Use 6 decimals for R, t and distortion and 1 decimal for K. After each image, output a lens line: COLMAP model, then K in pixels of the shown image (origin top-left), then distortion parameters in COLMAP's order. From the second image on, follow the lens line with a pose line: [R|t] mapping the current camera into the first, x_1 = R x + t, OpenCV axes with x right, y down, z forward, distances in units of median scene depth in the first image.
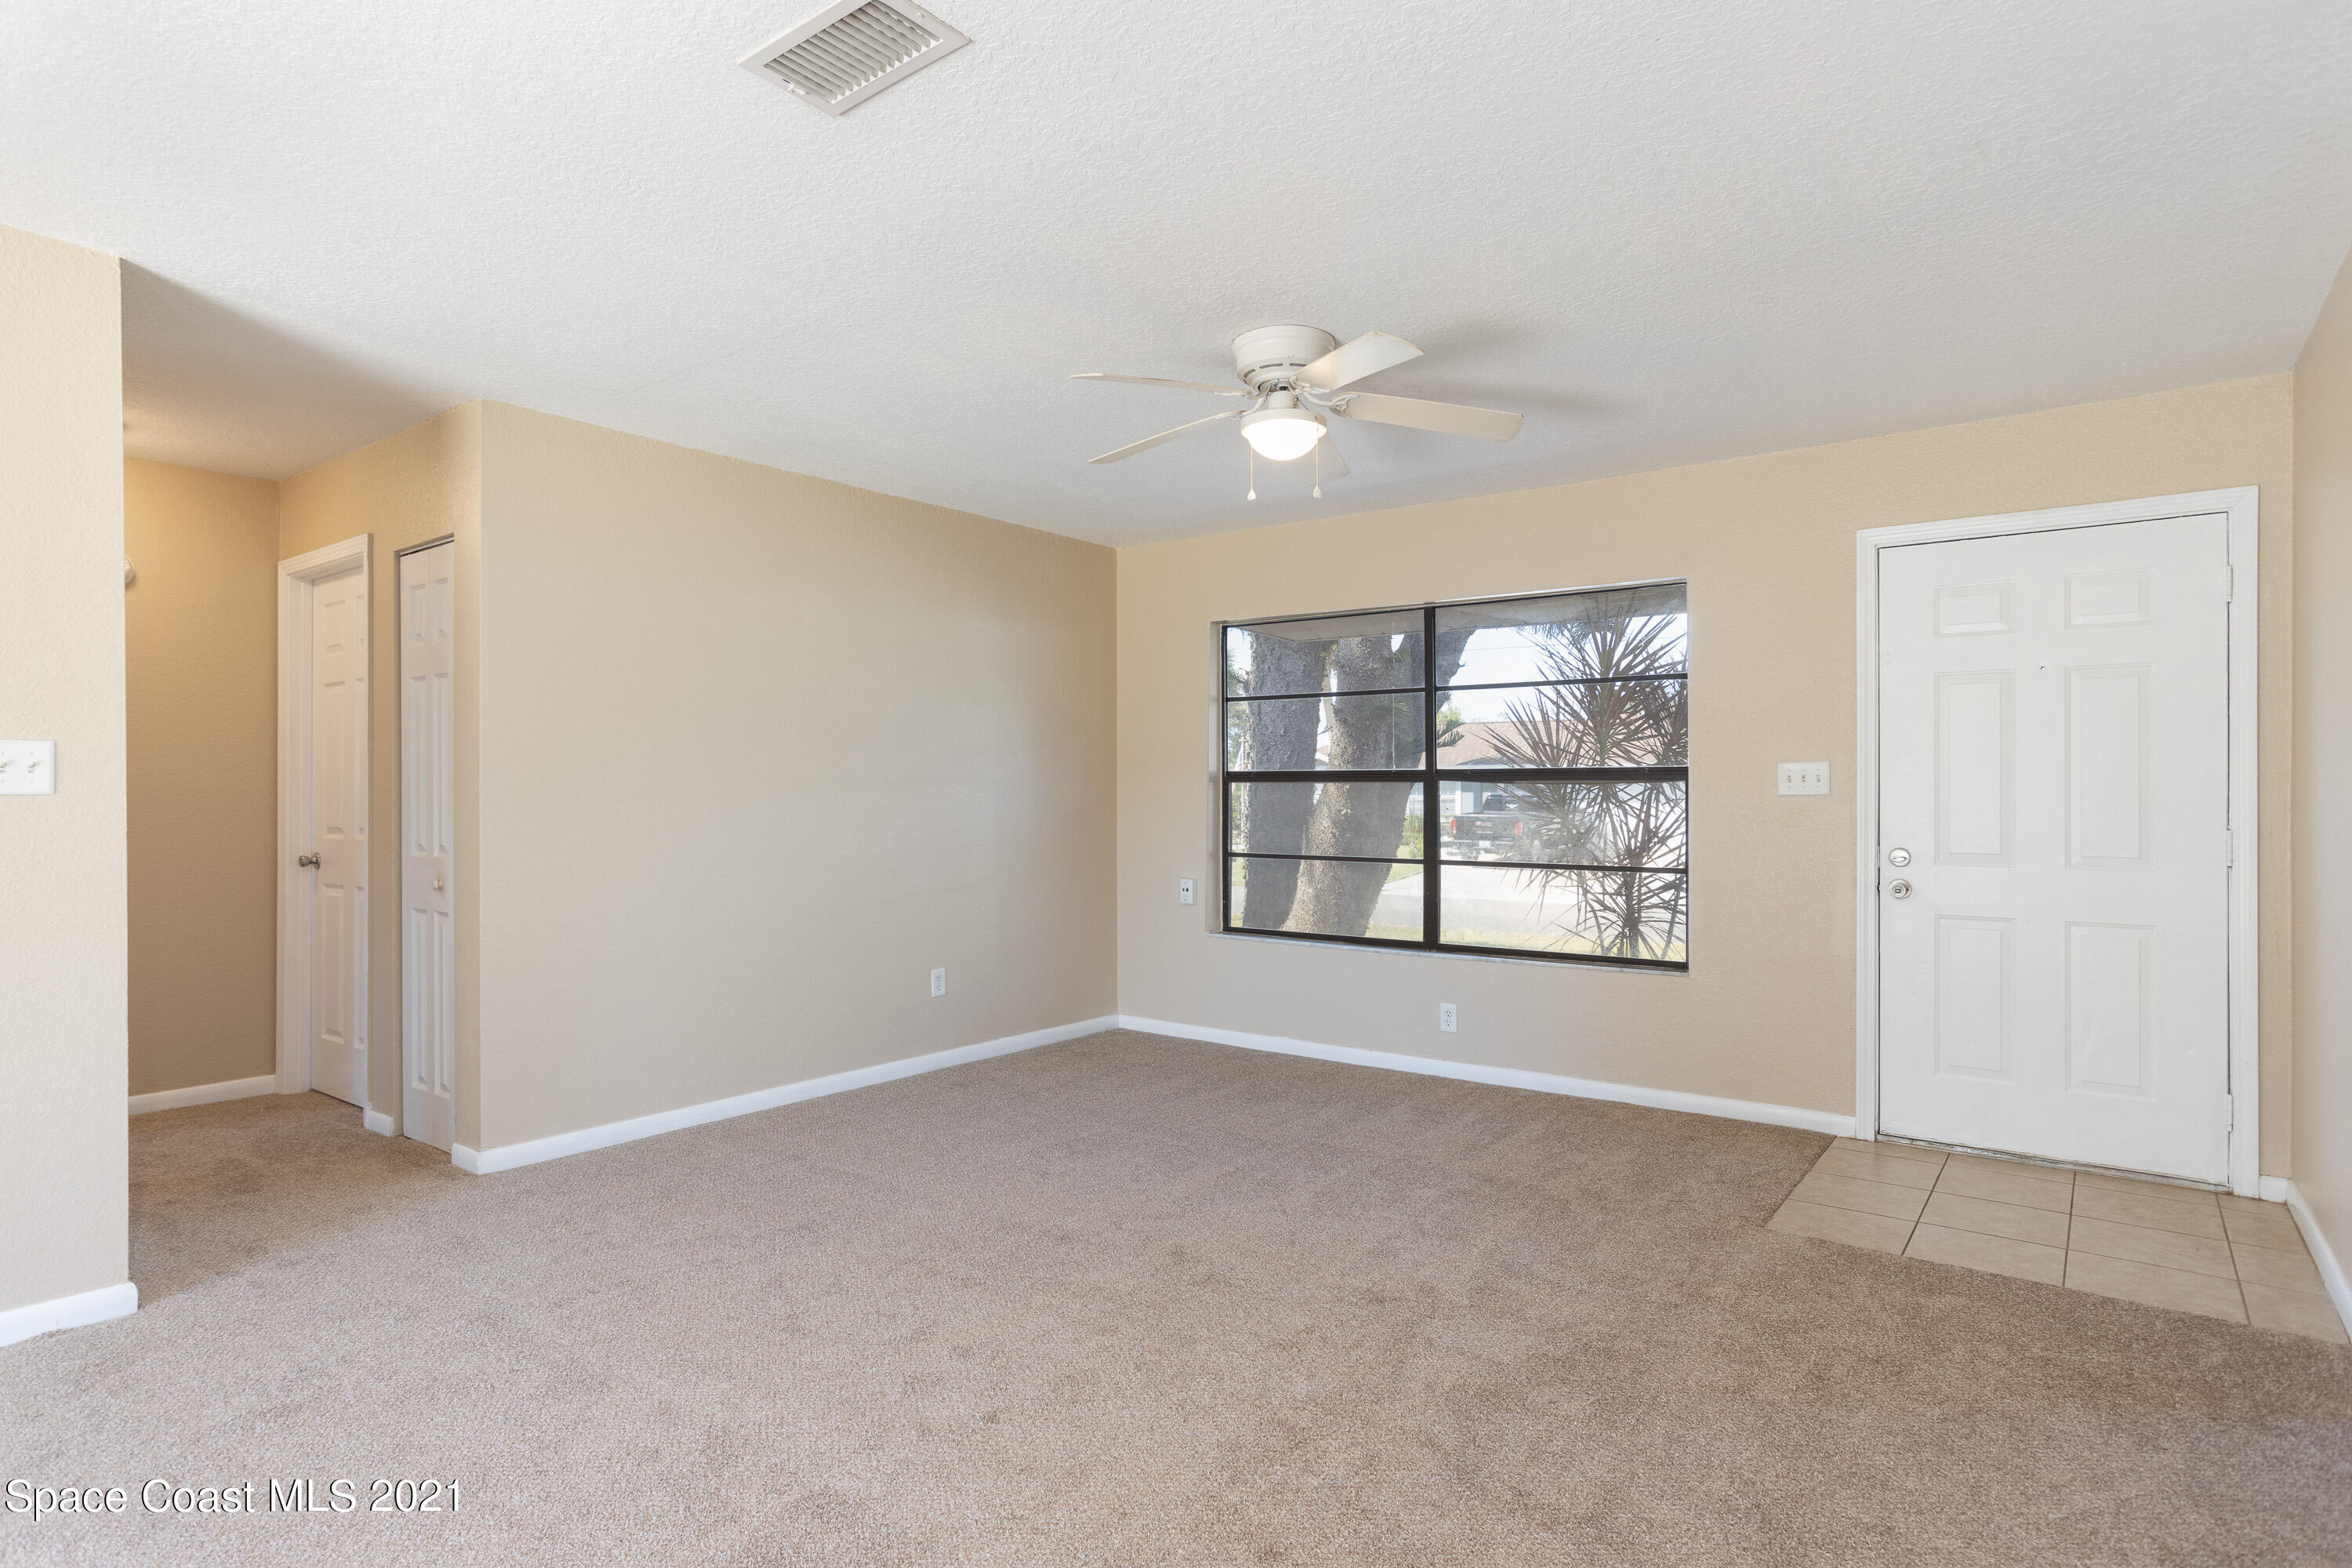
lens RADIAL K [[1276.2, 0, 1171.5], [0, 1276.2, 786.2], [0, 0, 1]] dist [0.007608, 0.001717]
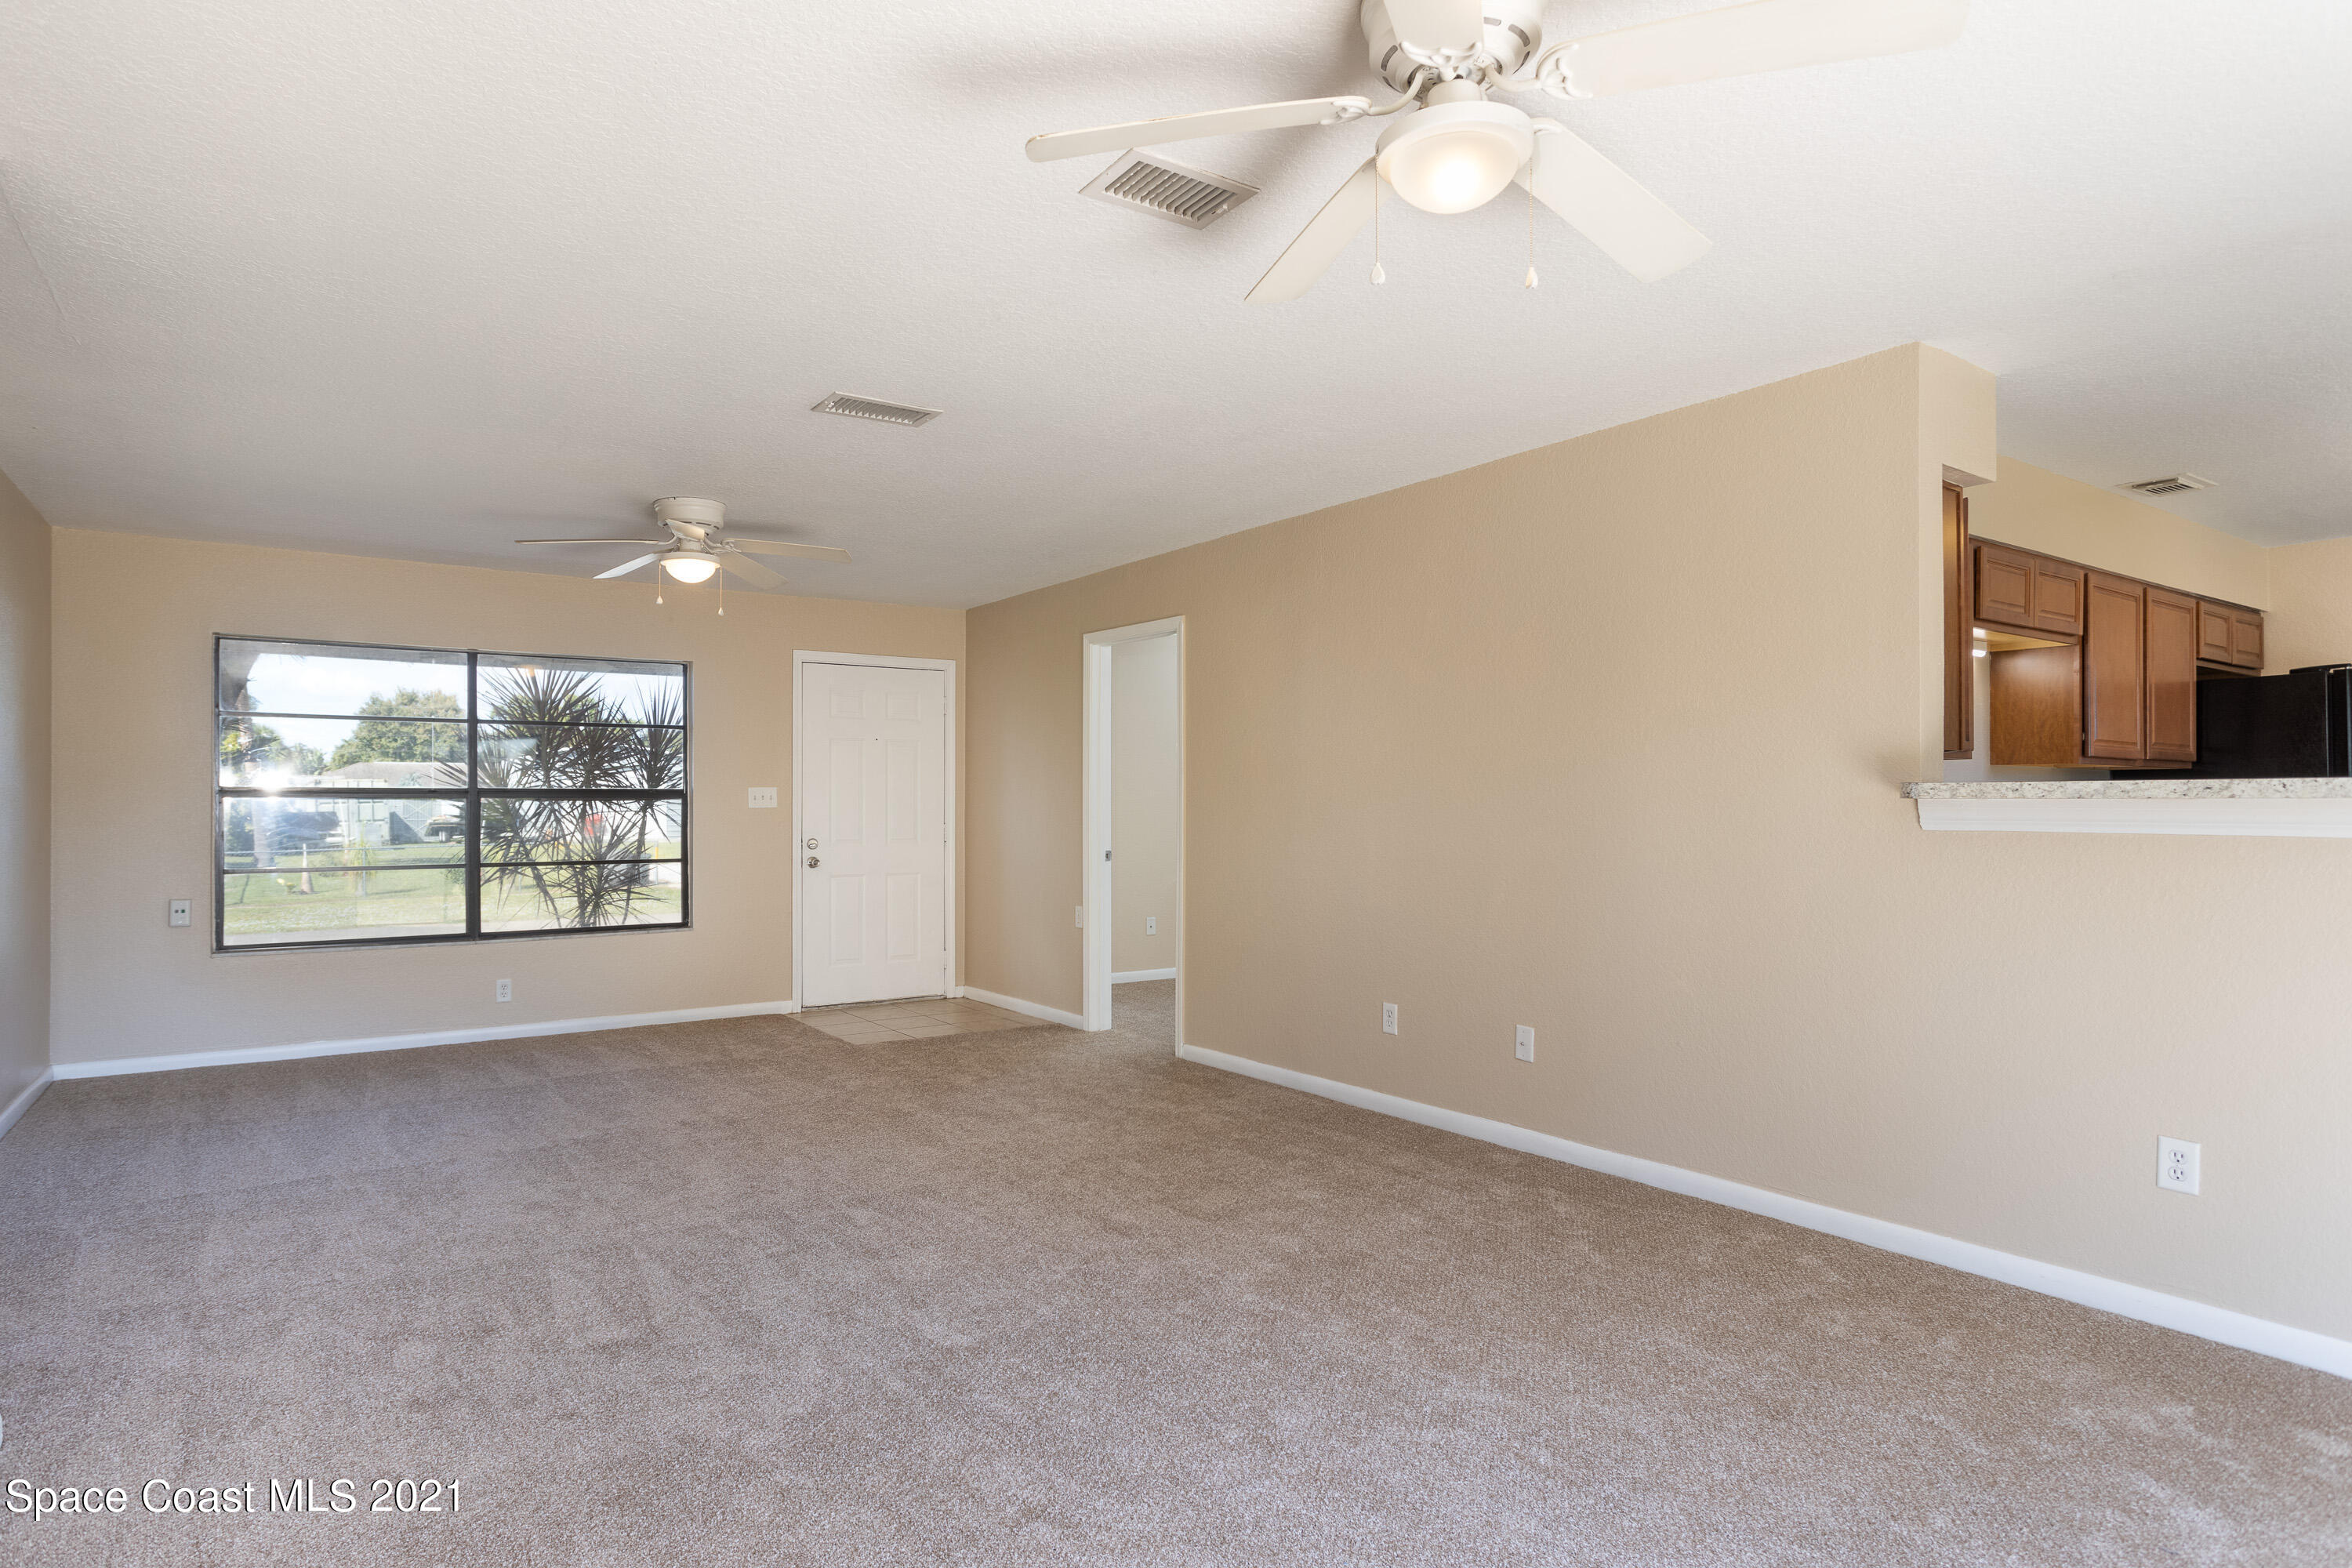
lens RADIAL K [[1276.2, 0, 1161.6], [0, 1276.2, 789.4], [0, 0, 1]] dist [0.007608, 0.001717]
pose [[0.318254, 0.009504, 0.947958, -0.867955], [-0.002421, 0.999955, -0.009213, -0.003085], [-0.948002, 0.000637, 0.318262, 0.008698]]
